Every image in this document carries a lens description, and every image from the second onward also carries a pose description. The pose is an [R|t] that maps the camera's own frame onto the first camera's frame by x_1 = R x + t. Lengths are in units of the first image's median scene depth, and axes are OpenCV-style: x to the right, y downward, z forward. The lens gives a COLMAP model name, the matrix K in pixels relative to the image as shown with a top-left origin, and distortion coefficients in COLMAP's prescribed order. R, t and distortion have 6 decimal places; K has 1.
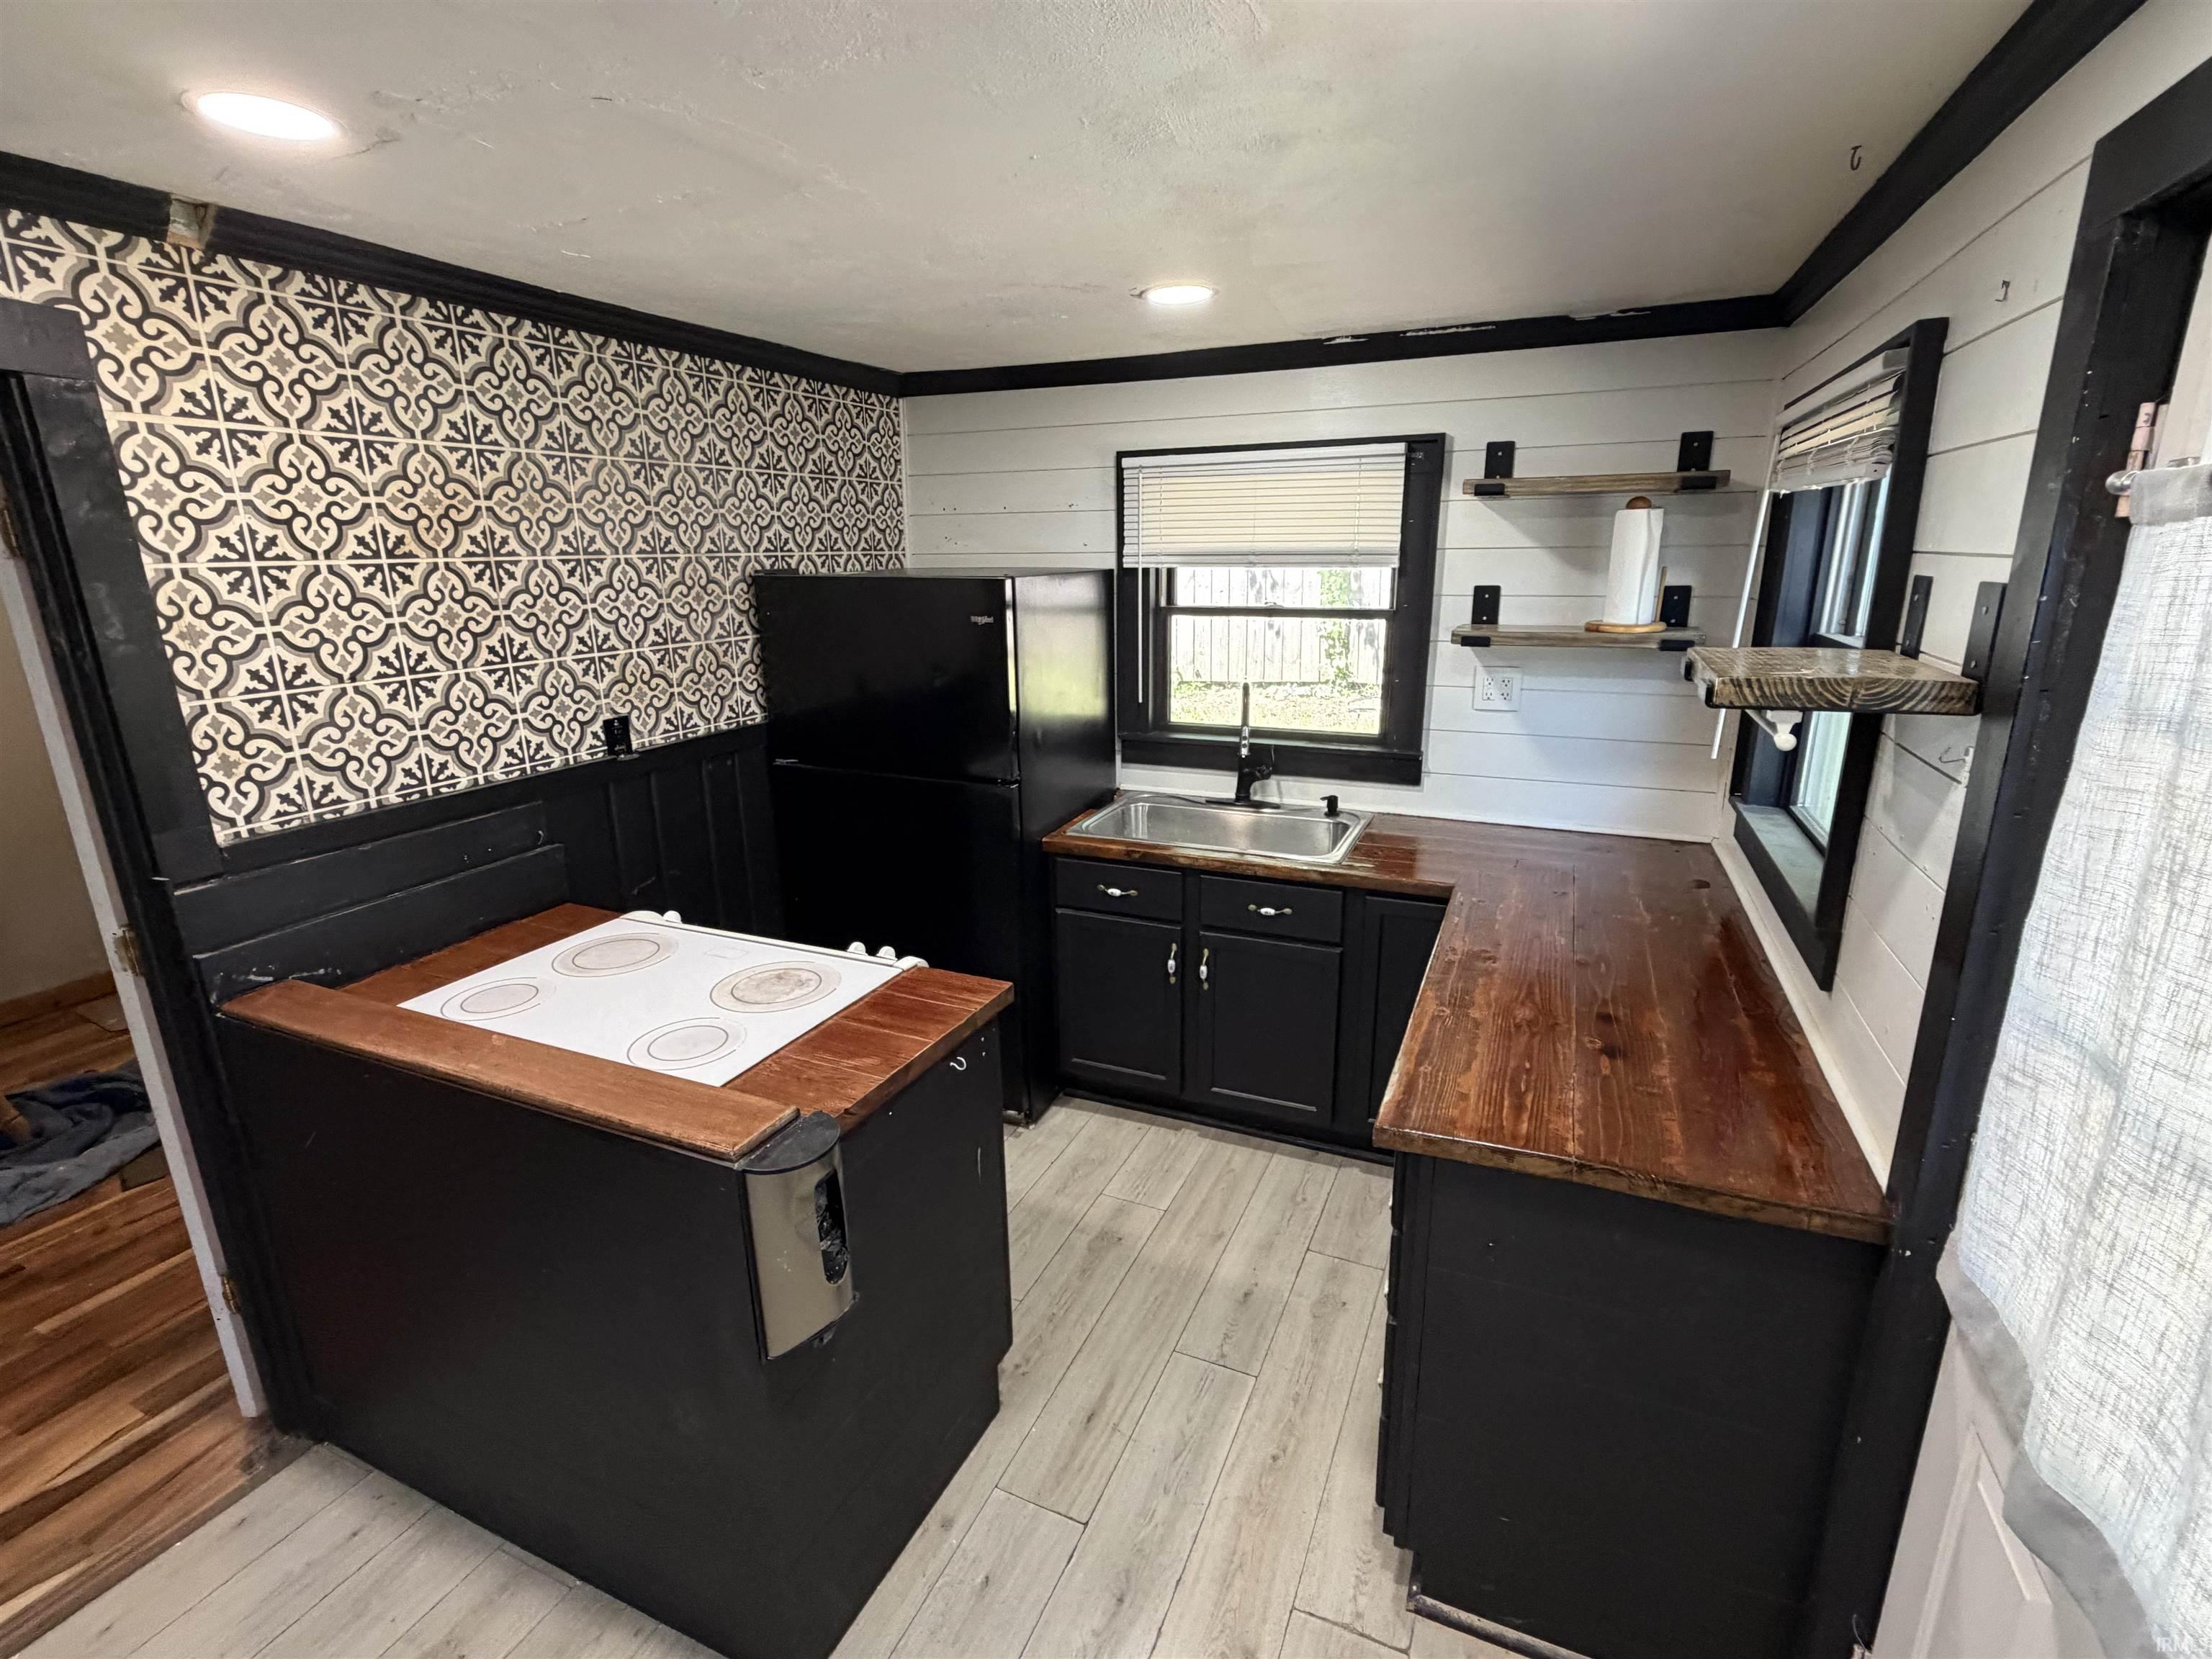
lens RADIAL K [[1027.8, 0, 1098.8], [0, 1027.8, 838.5], [0, 0, 1]] dist [-0.001979, -0.001136]
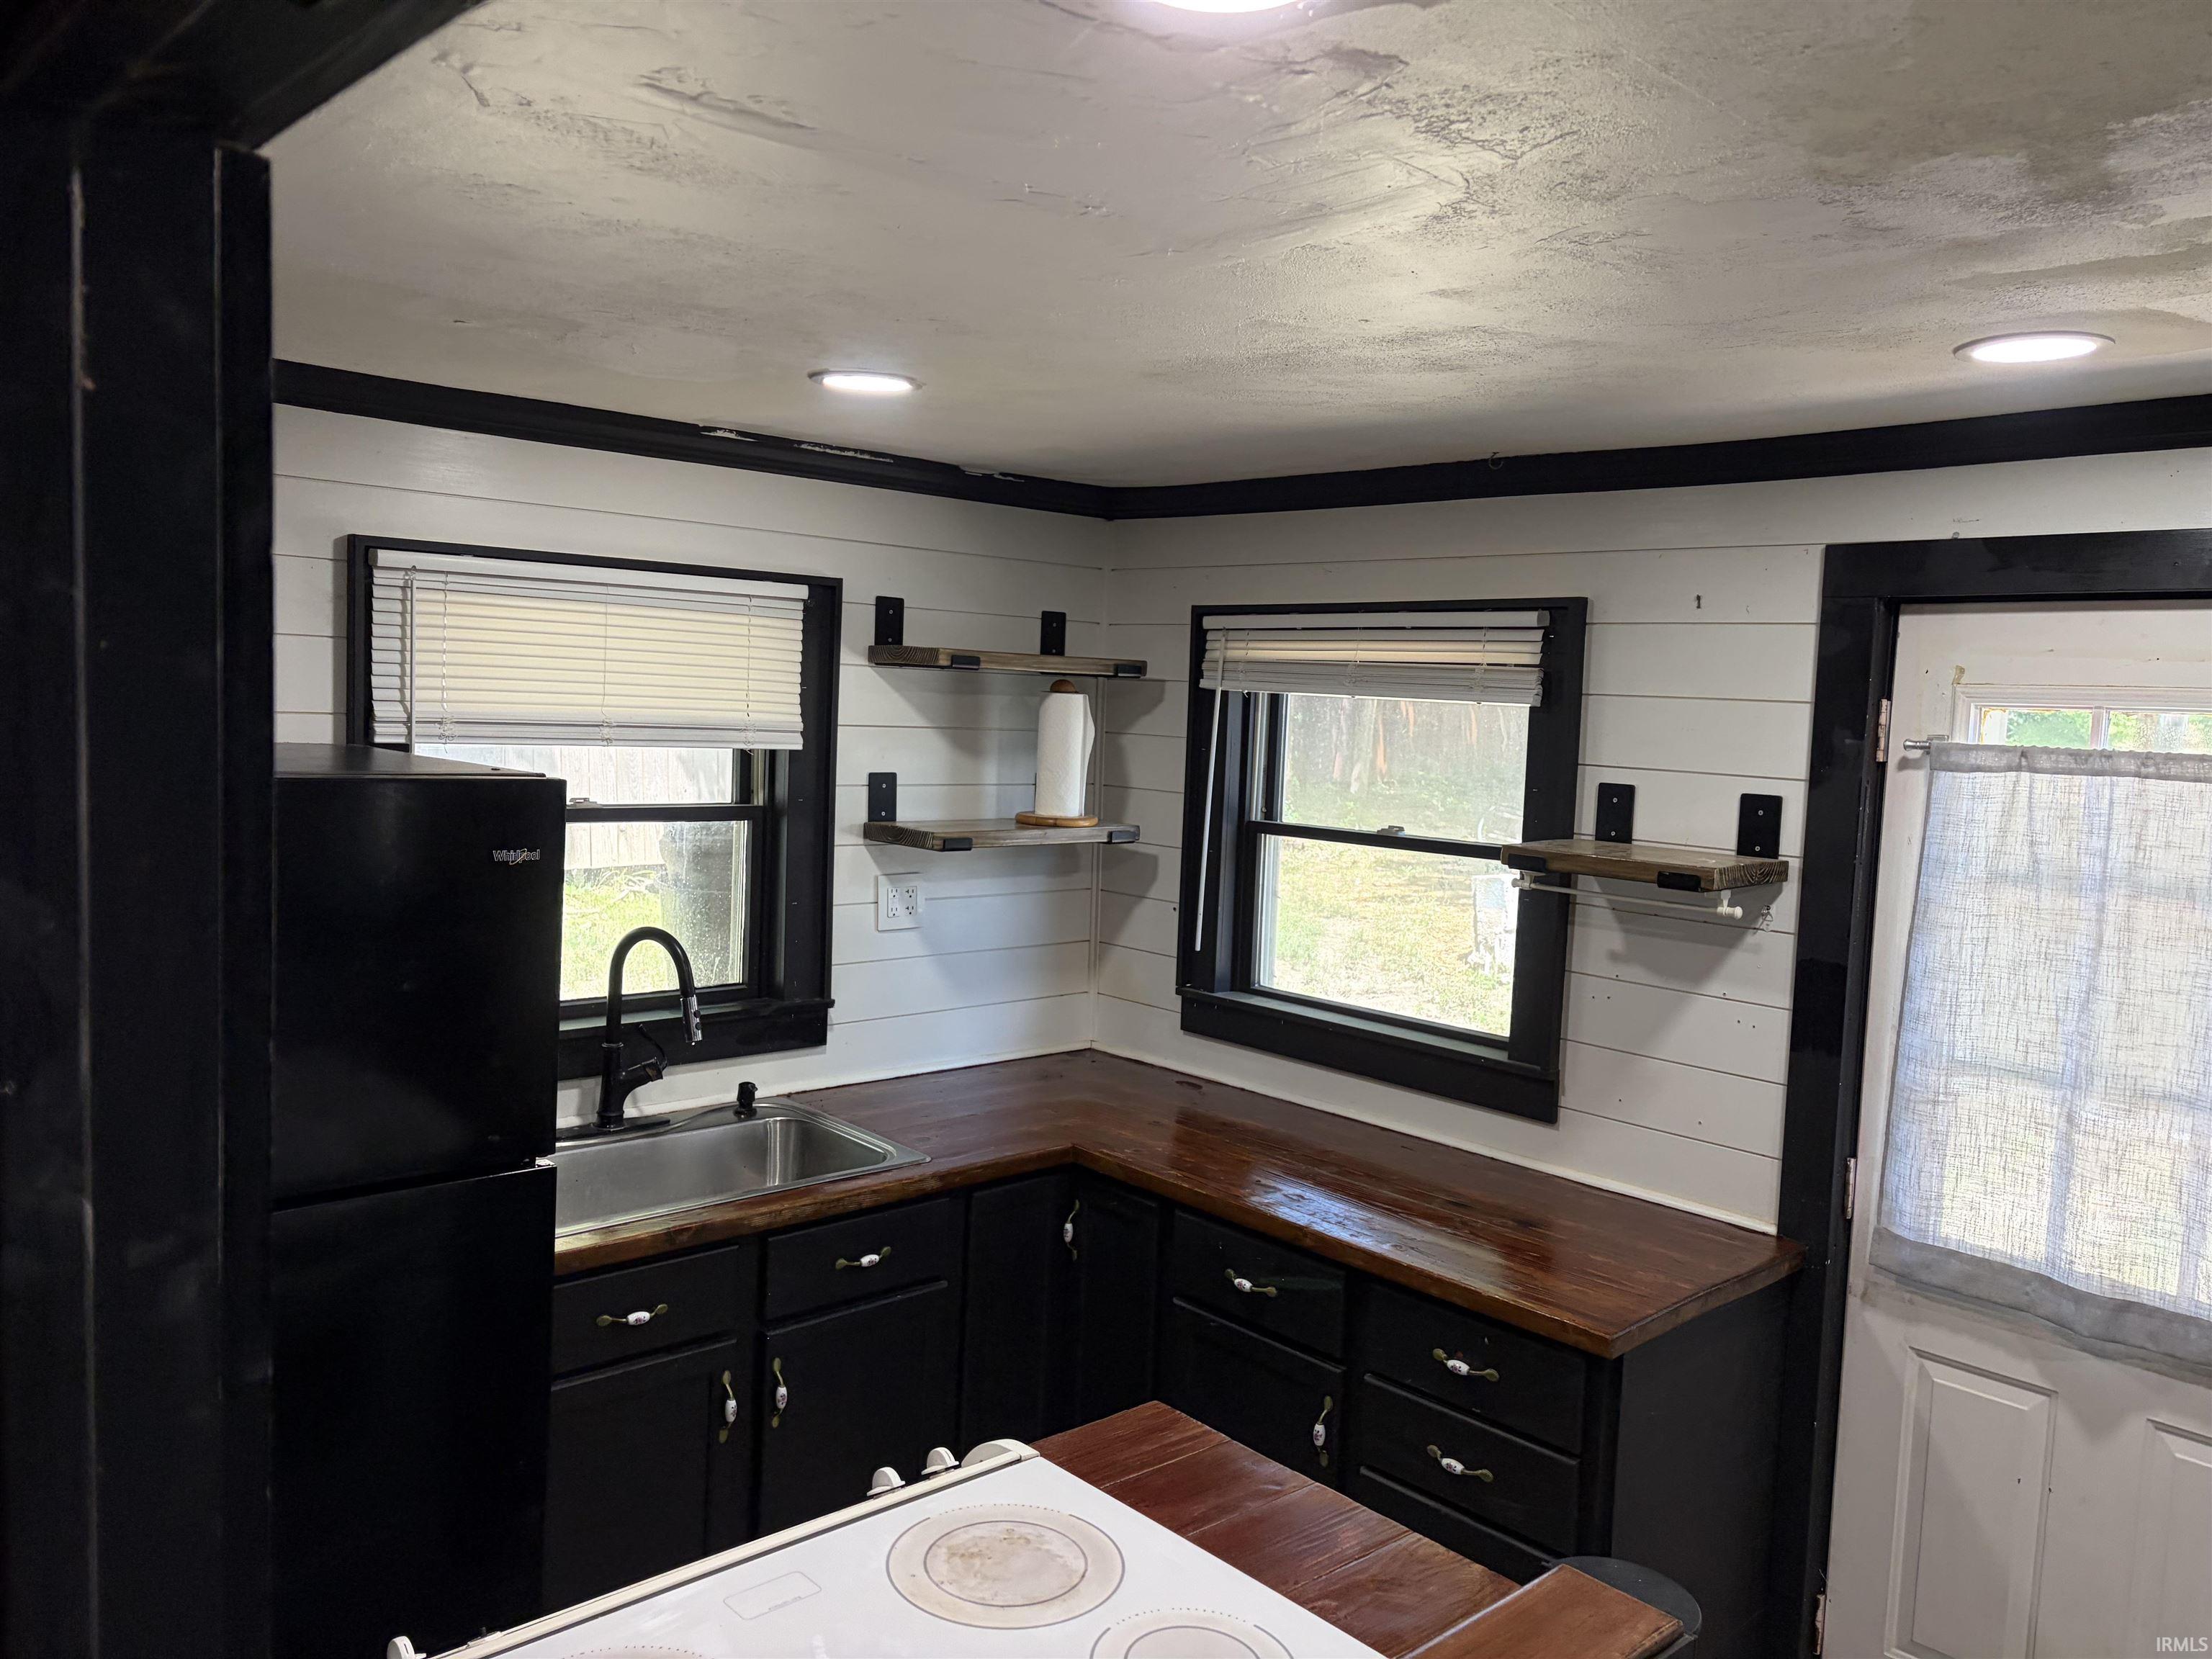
lens RADIAL K [[1663.3, 0, 1103.8], [0, 1663.3, 841.3], [0, 0, 1]] dist [0.062372, -0.065314]
pose [[0.398573, -0.053516, 0.915574, -0.798210], [0.204207, 0.978414, -0.031708, -0.136590], [-0.894113, 0.199604, 0.400898, 0.402588]]
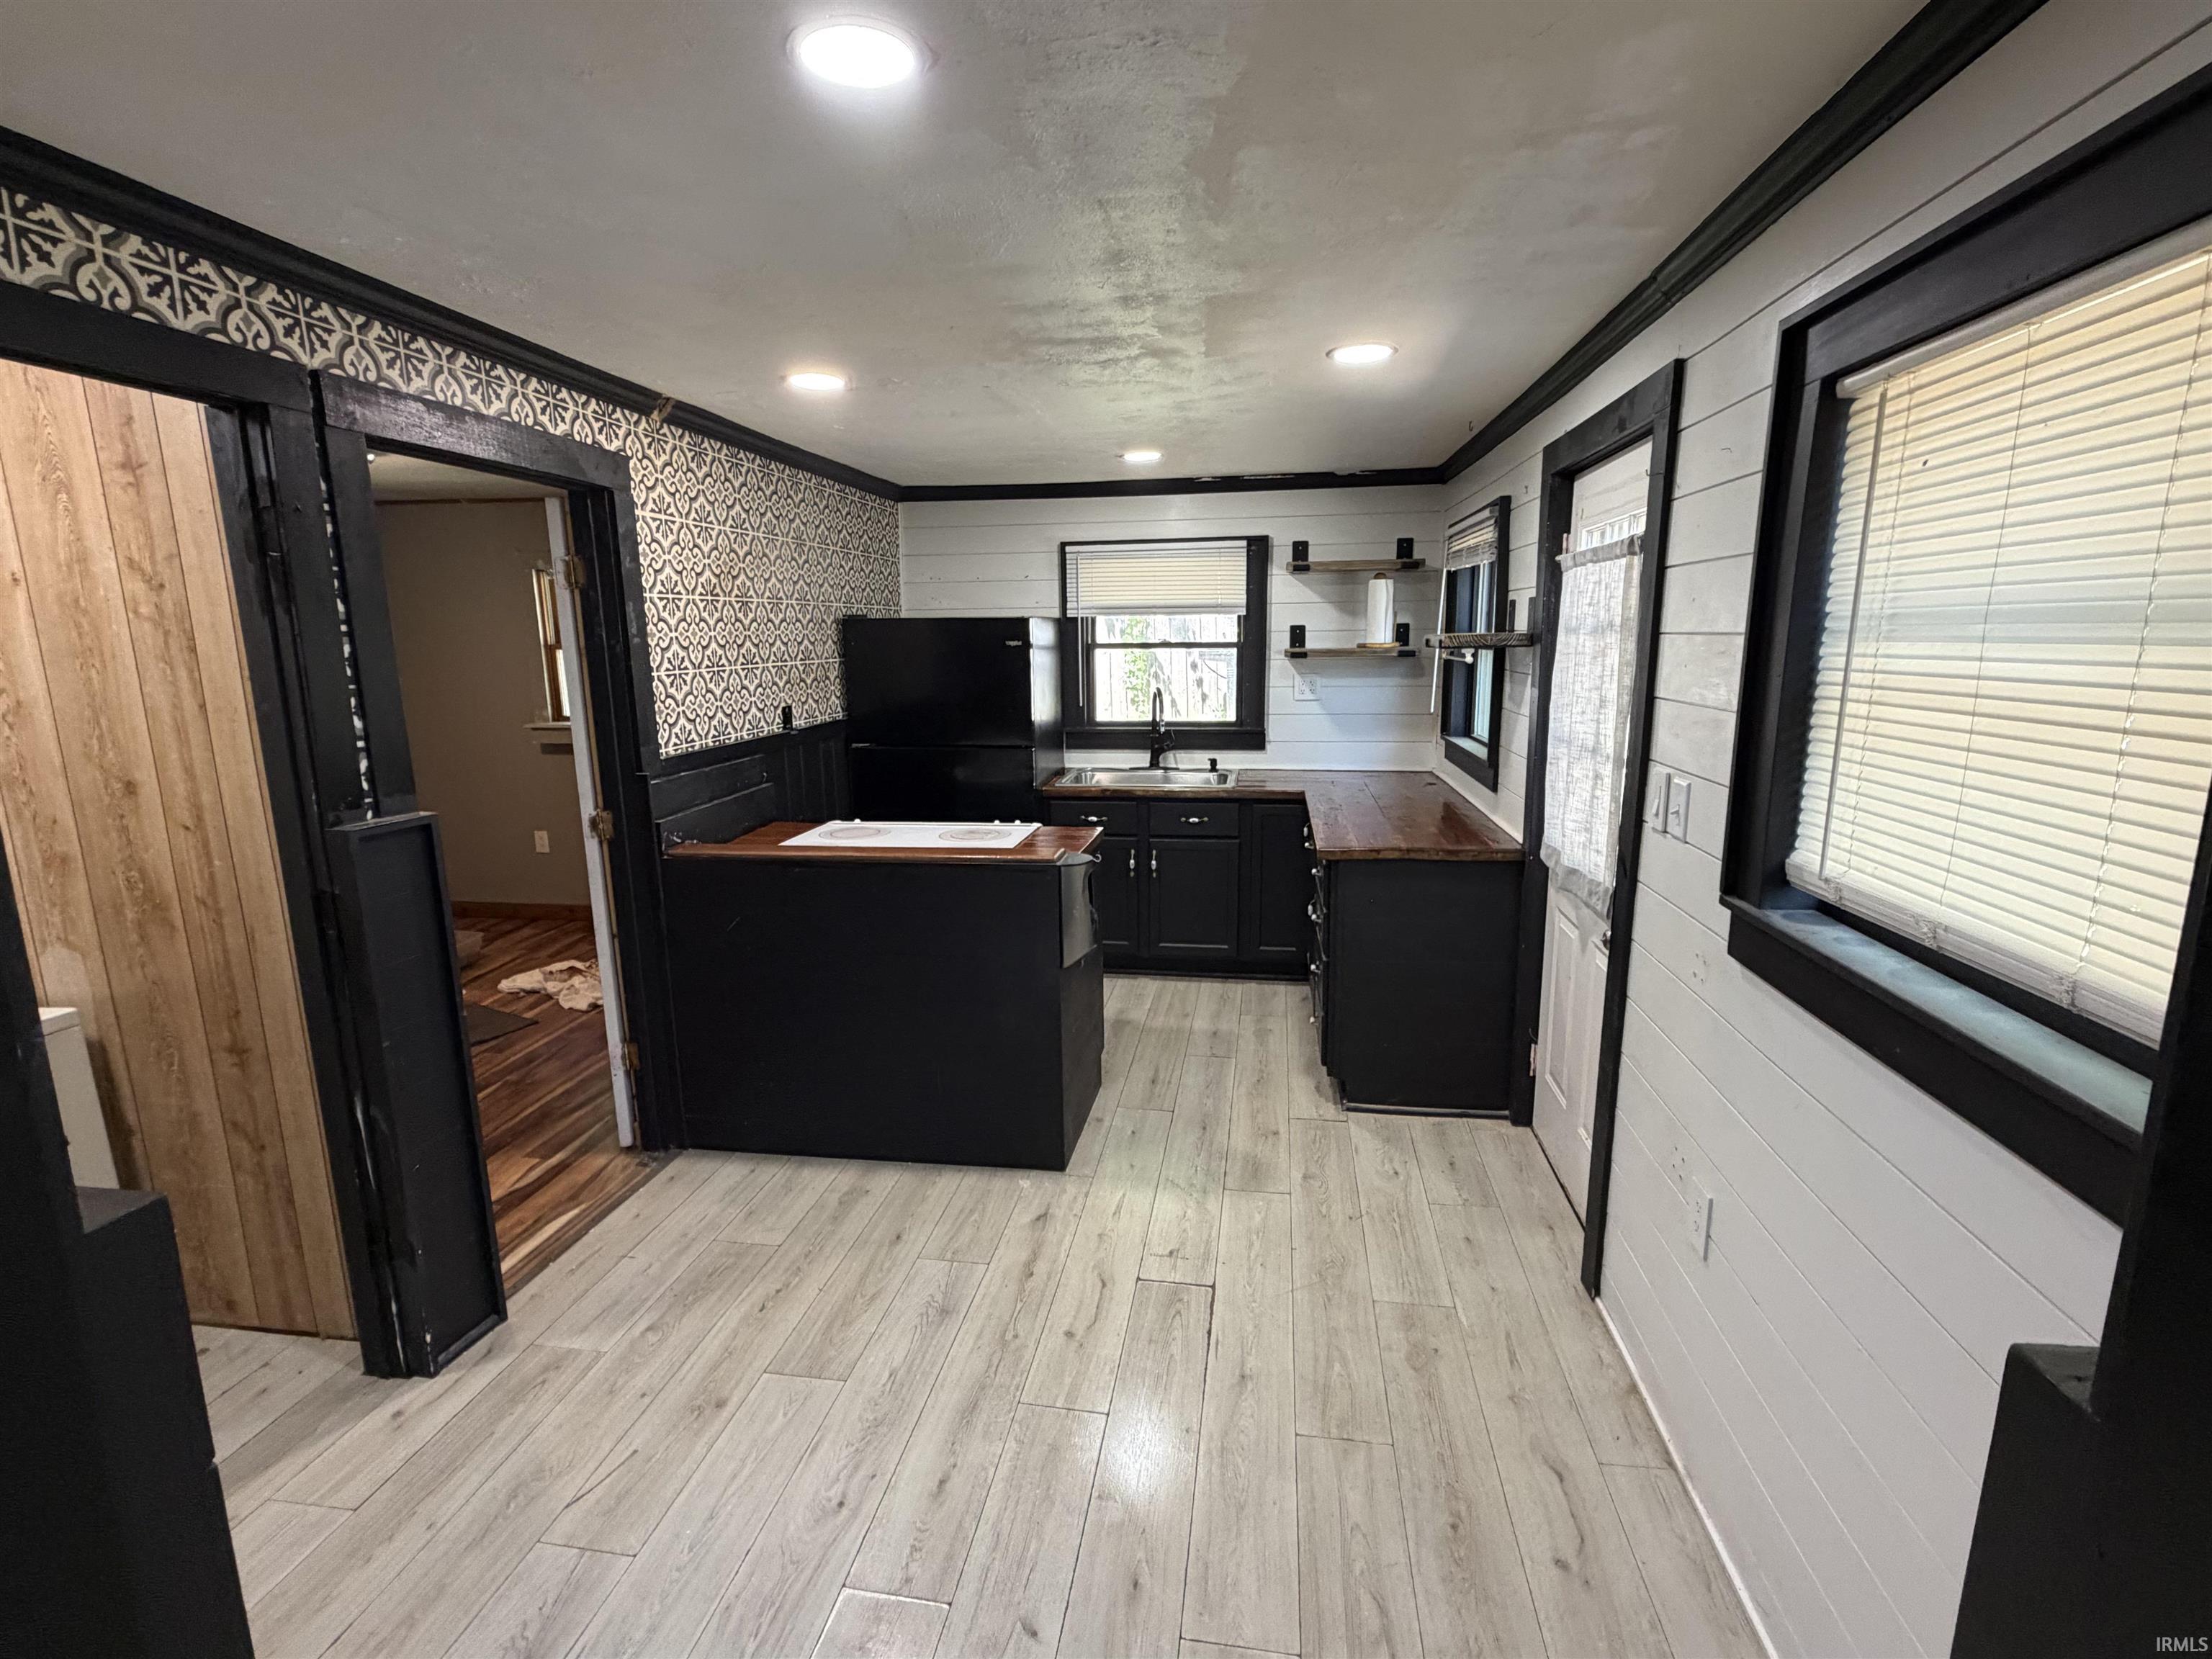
lens RADIAL K [[1027.8, 0, 1098.8], [0, 1027.8, 838.5], [0, 0, 1]] dist [-0.001979, -0.001136]
pose [[0.967539, -0.051073, 0.247506, -0.408594], [0.070687, 0.994968, -0.071014, 0.217430], [-0.242634, 0.086204, 0.966280, -0.562466]]
